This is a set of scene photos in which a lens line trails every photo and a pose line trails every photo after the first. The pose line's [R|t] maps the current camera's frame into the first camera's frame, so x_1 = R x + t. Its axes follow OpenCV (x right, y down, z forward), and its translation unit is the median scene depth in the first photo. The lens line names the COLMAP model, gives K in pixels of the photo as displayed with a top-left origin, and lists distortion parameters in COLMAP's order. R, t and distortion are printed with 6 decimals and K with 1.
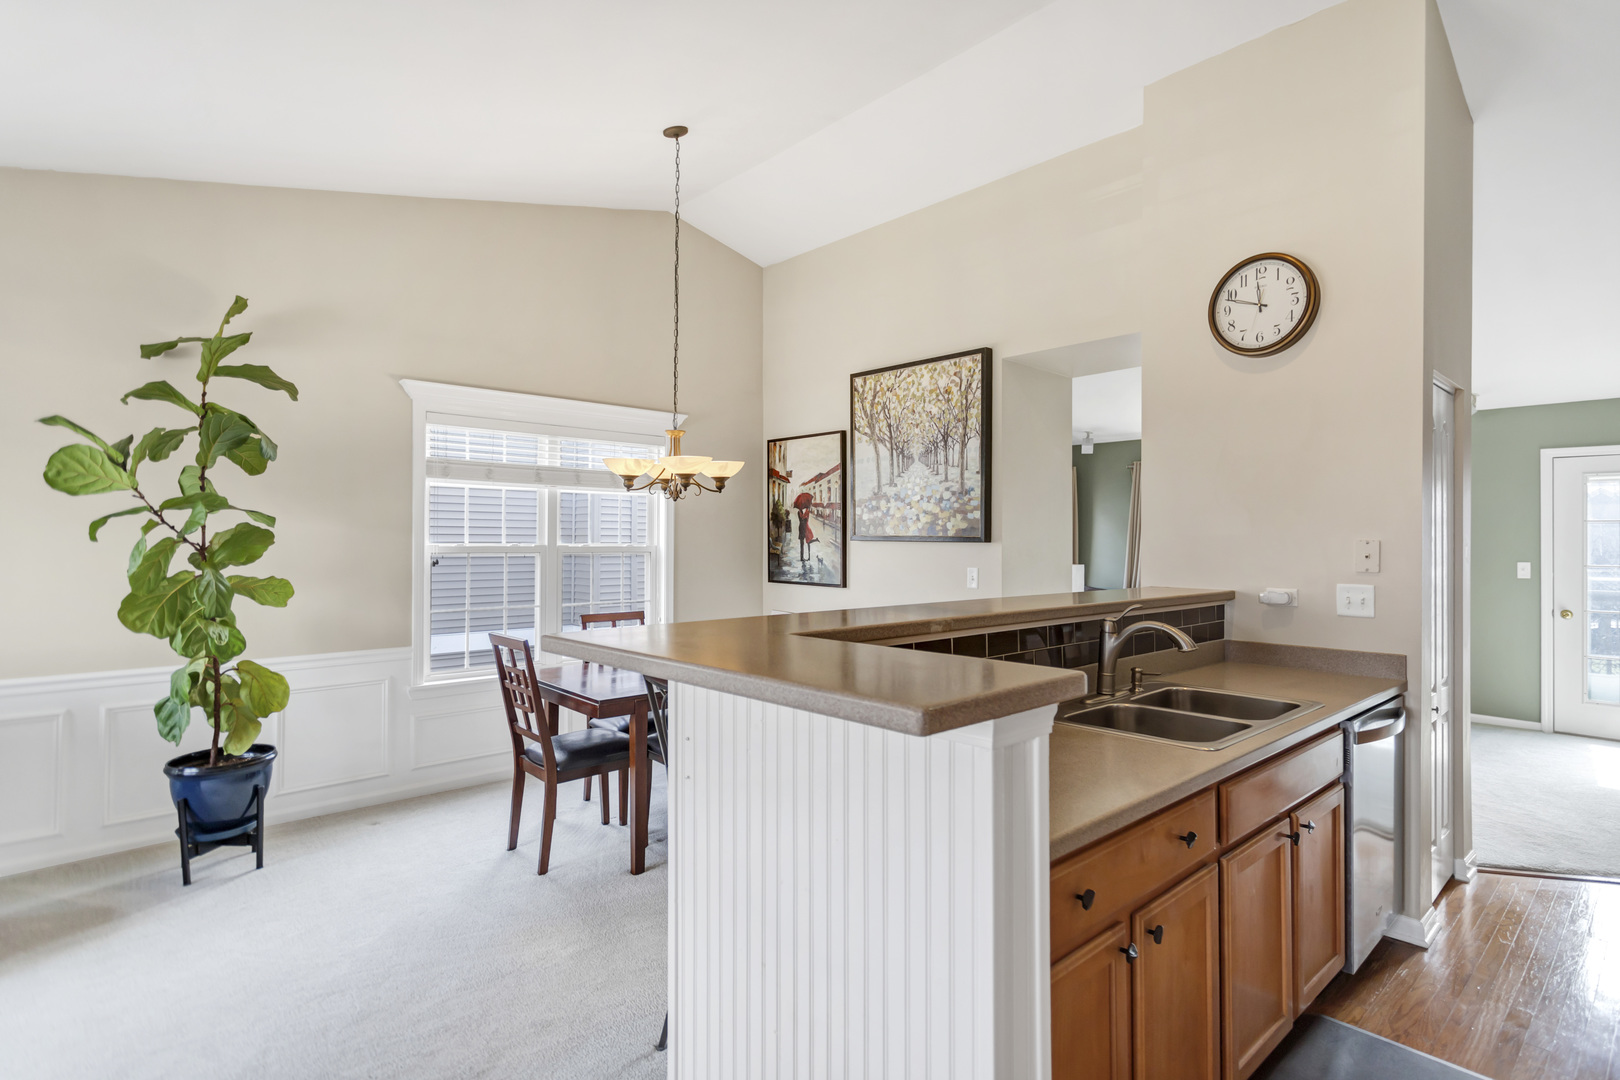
lens RADIAL K [[813.4, 0, 856.5], [0, 813.4, 532.7], [0, 0, 1]] dist [0.005525, 0.001073]
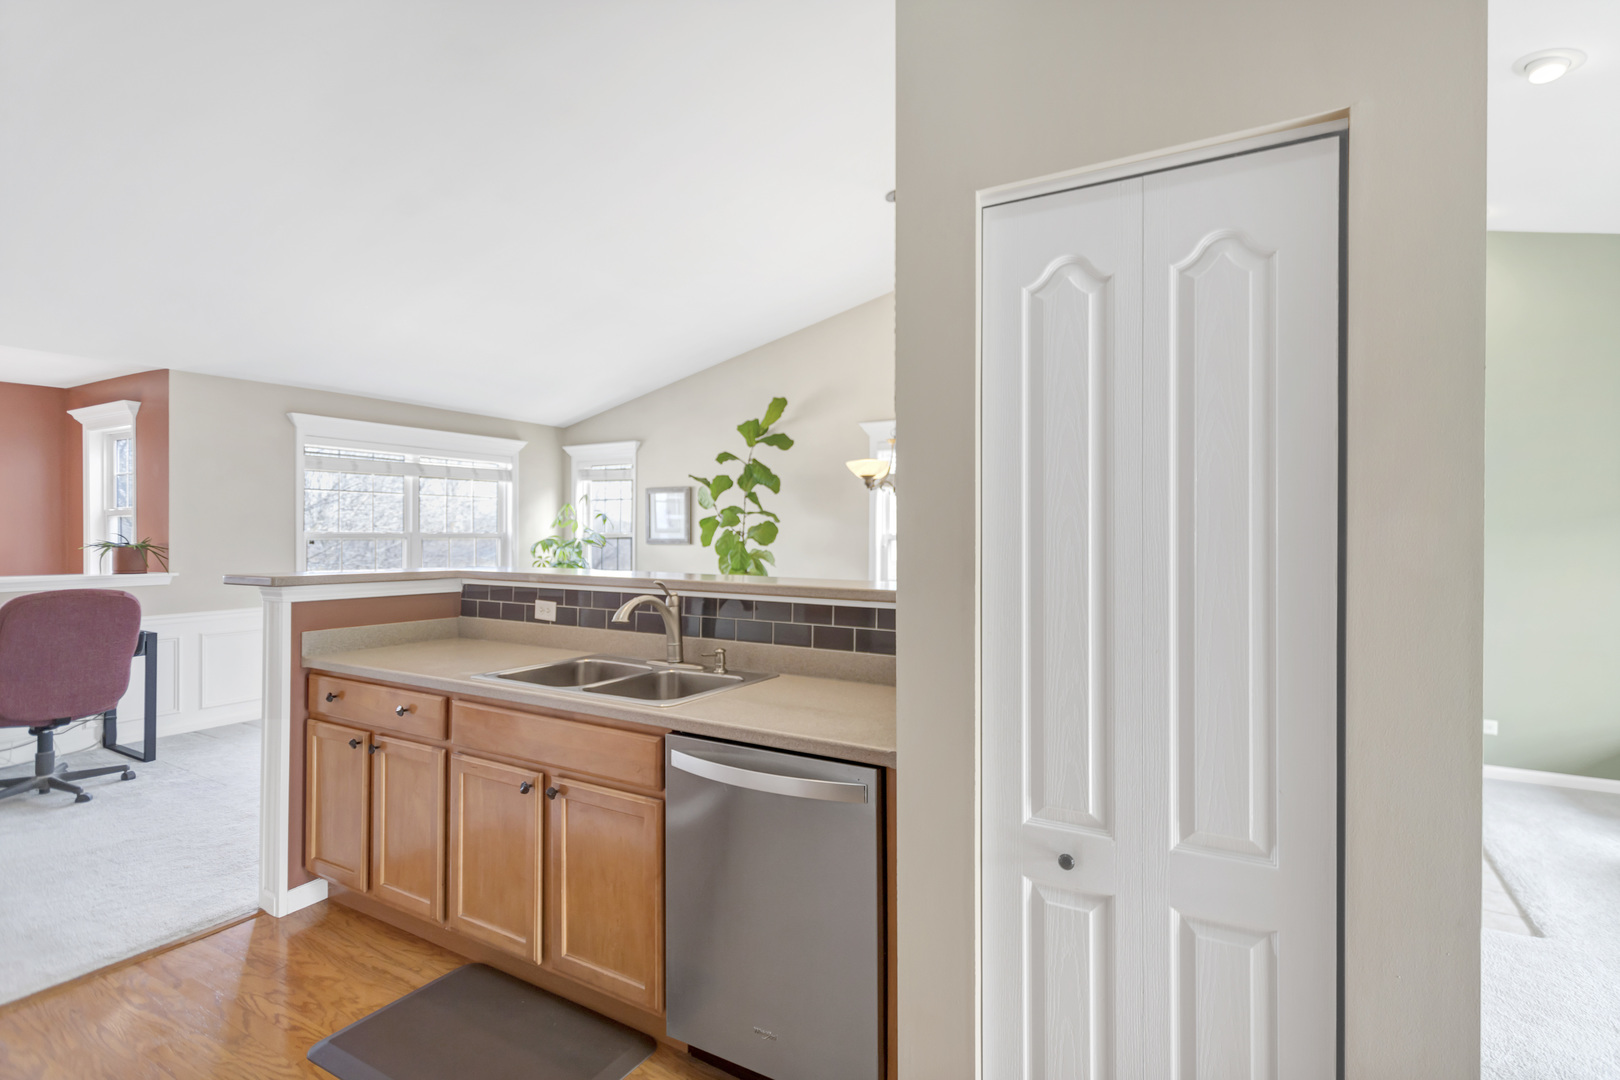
lens RADIAL K [[791.9, 0, 834.8], [0, 791.9, 537.7], [0, 0, 1]] dist [-0.001247, 0.021894]
pose [[0.268402, 0.003373, -0.963301, 1.000565], [0.003396, 0.999984, 0.004448, 0.017657], [0.963301, -0.004465, 0.268386, 0.660244]]
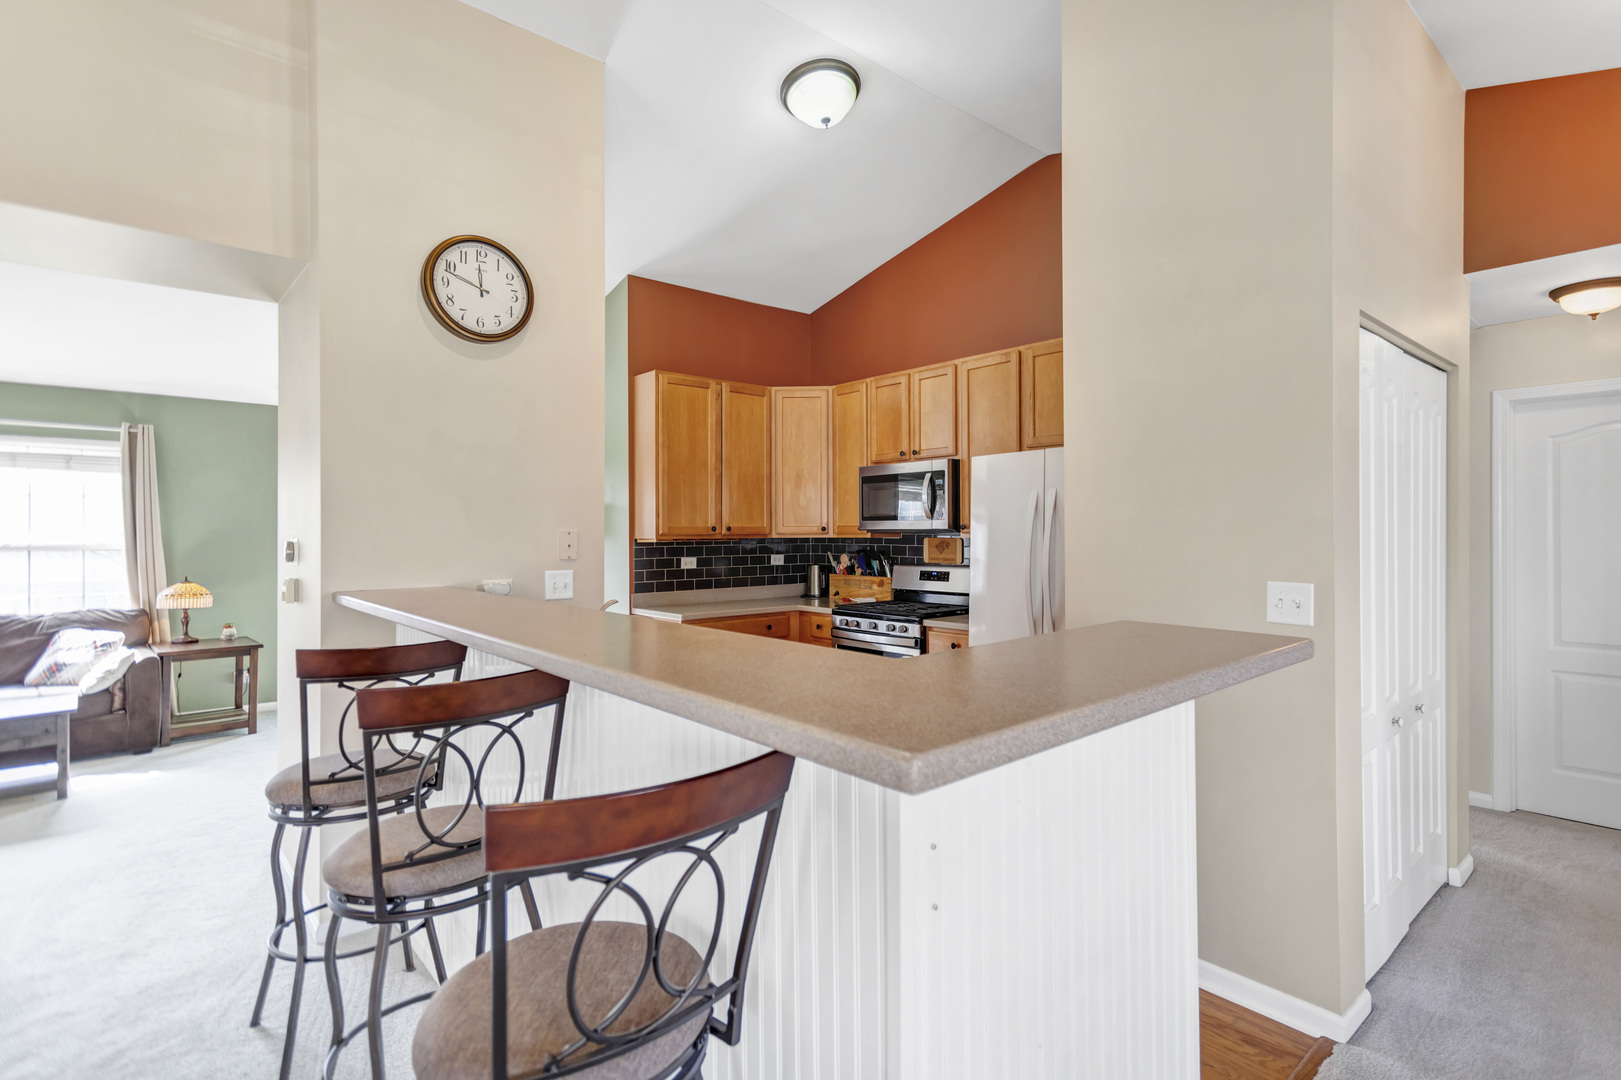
lens RADIAL K [[784.8, 0, 827.1], [0, 784.8, 530.9], [0, 0, 1]] dist [0.005384, 0.000417]
pose [[0.044680, -0.004612, 0.998991, -0.387369], [-0.003810, 0.999981, 0.004787, 0.001722], [-0.998994, -0.004020, 0.044662, 0.502005]]
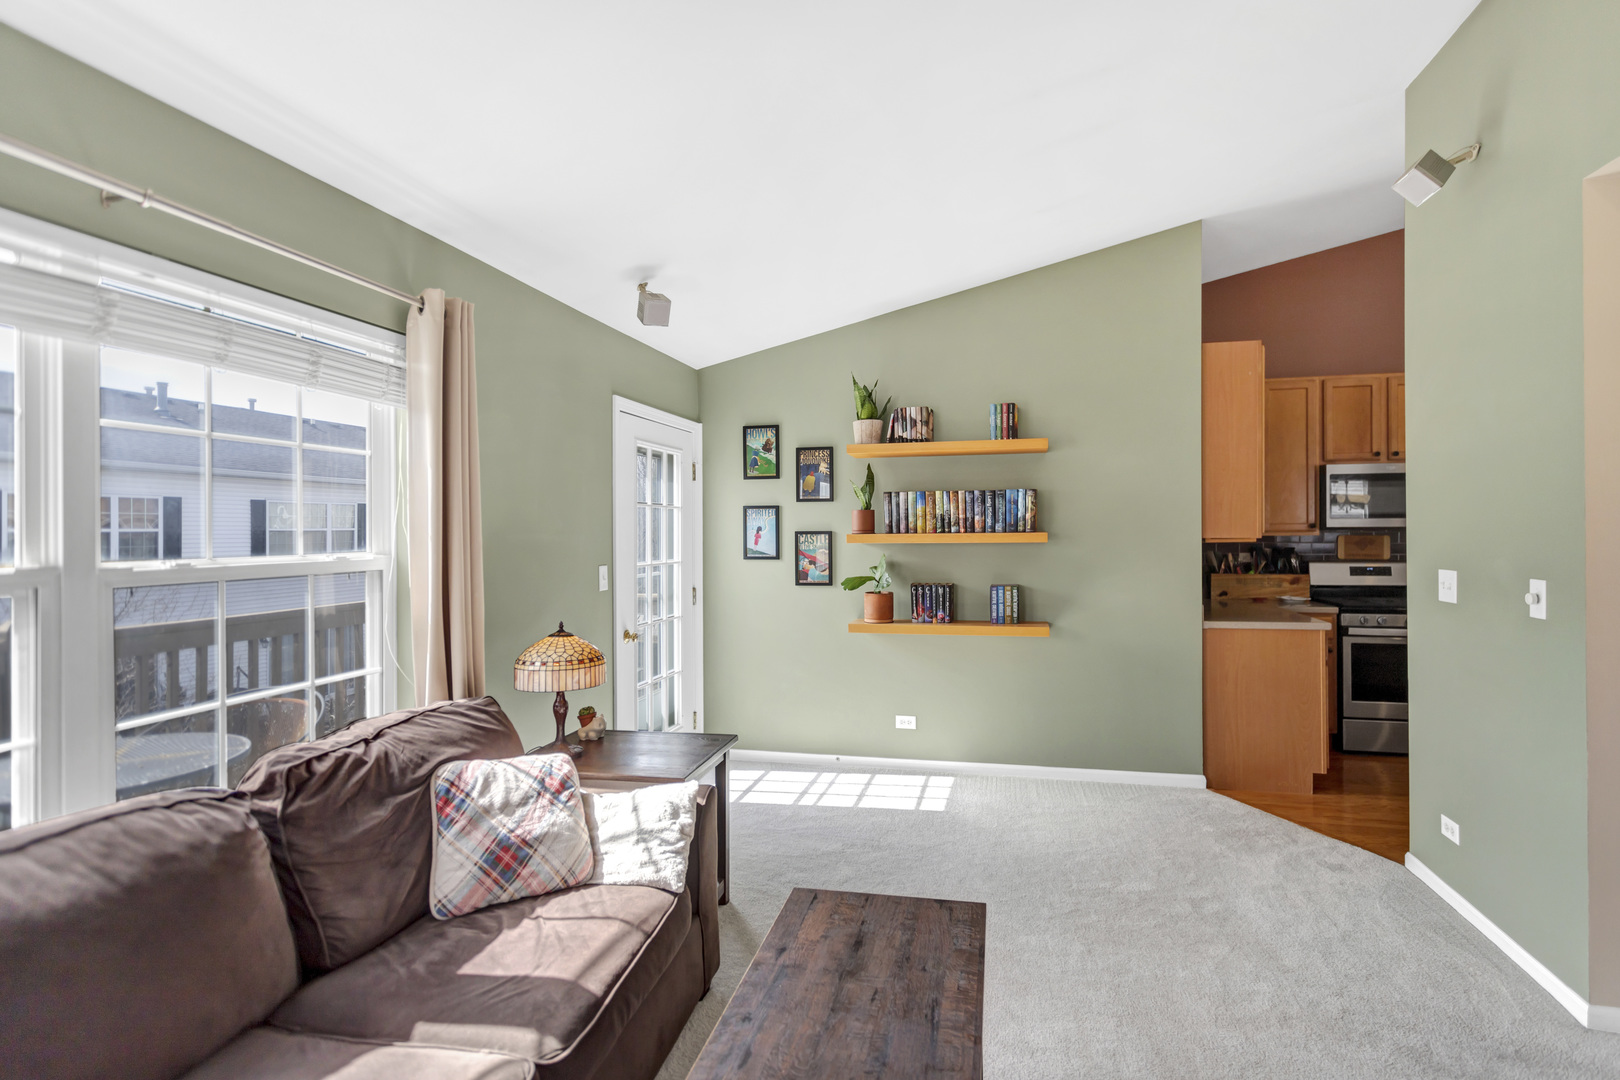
lens RADIAL K [[787.3, 0, 832.4], [0, 787.3, 528.5], [0, 0, 1]] dist [0.000571, 0.000381]
pose [[-0.545772, -0.001600, 0.837932, 0.348942], [-0.002958, 0.999996, -0.000016, 0.010774], [-0.837929, -0.002487, -0.545774, 2.065131]]
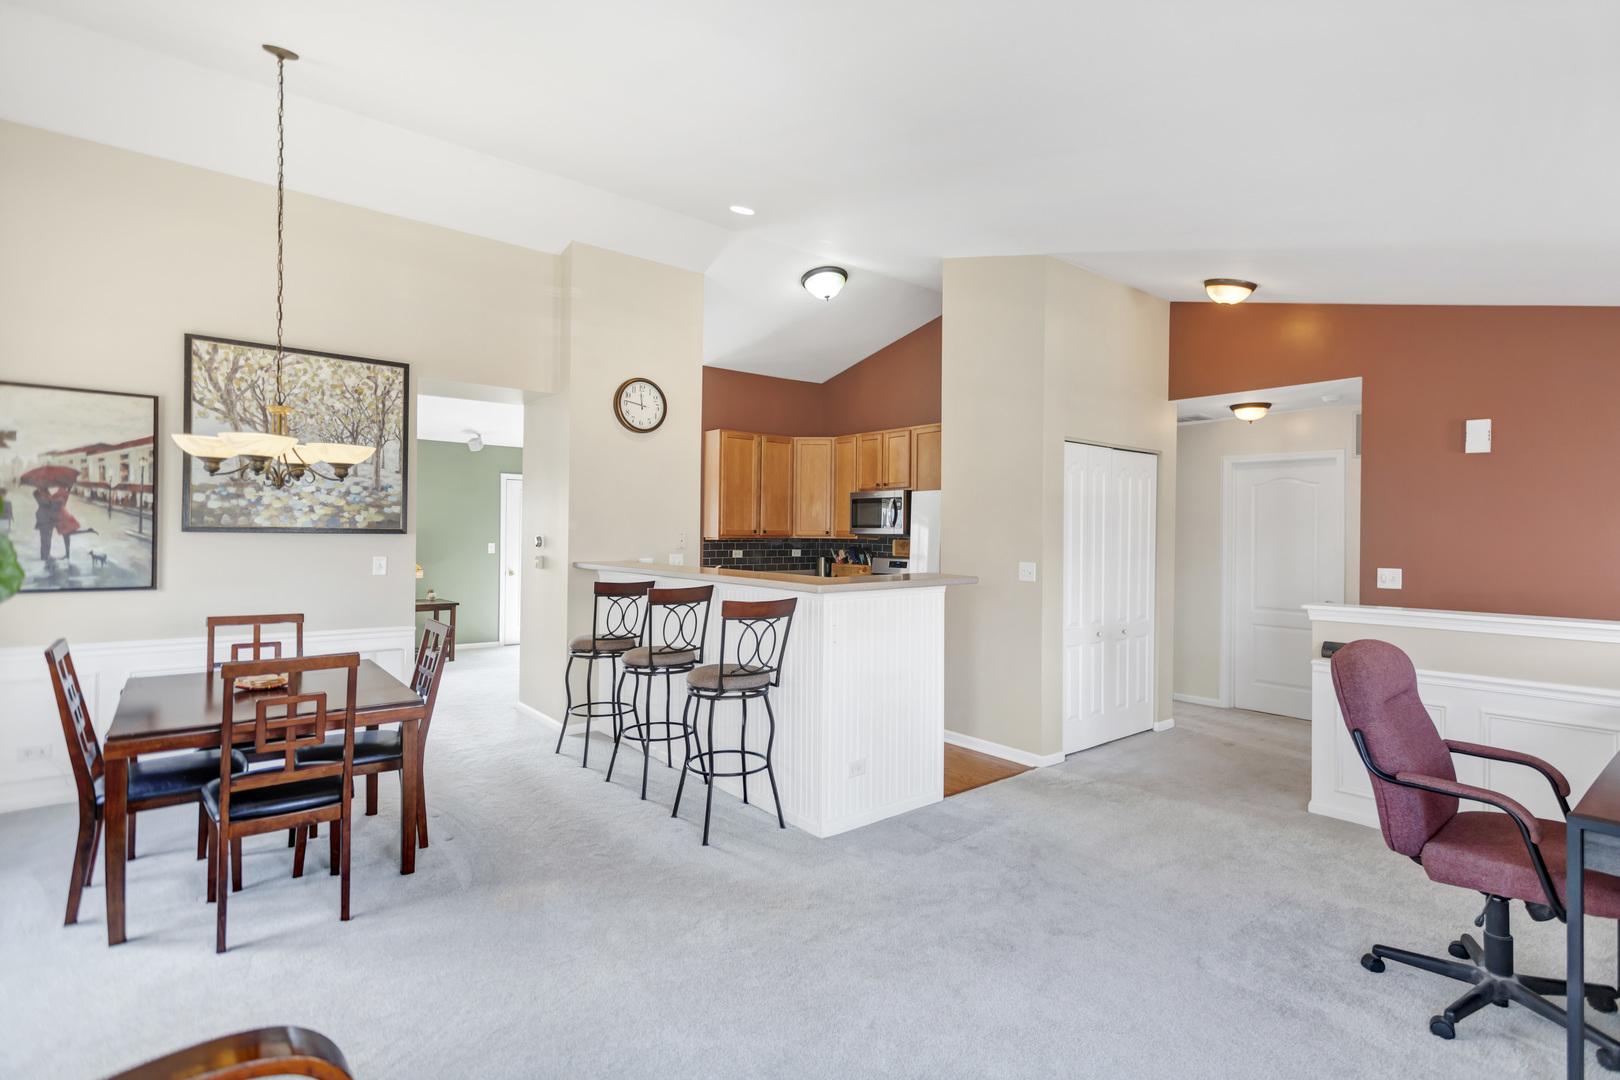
lens RADIAL K [[771.7, 0, 814.3], [0, 771.7, 531.5], [0, 0, 1]] dist [0.029693, 0.000187]
pose [[0.089594, -0.004323, 0.995969, -1.118553], [-0.018398, 0.999813, 0.005995, -0.010892], [-0.995808, -0.018861, 0.089498, 0.412094]]
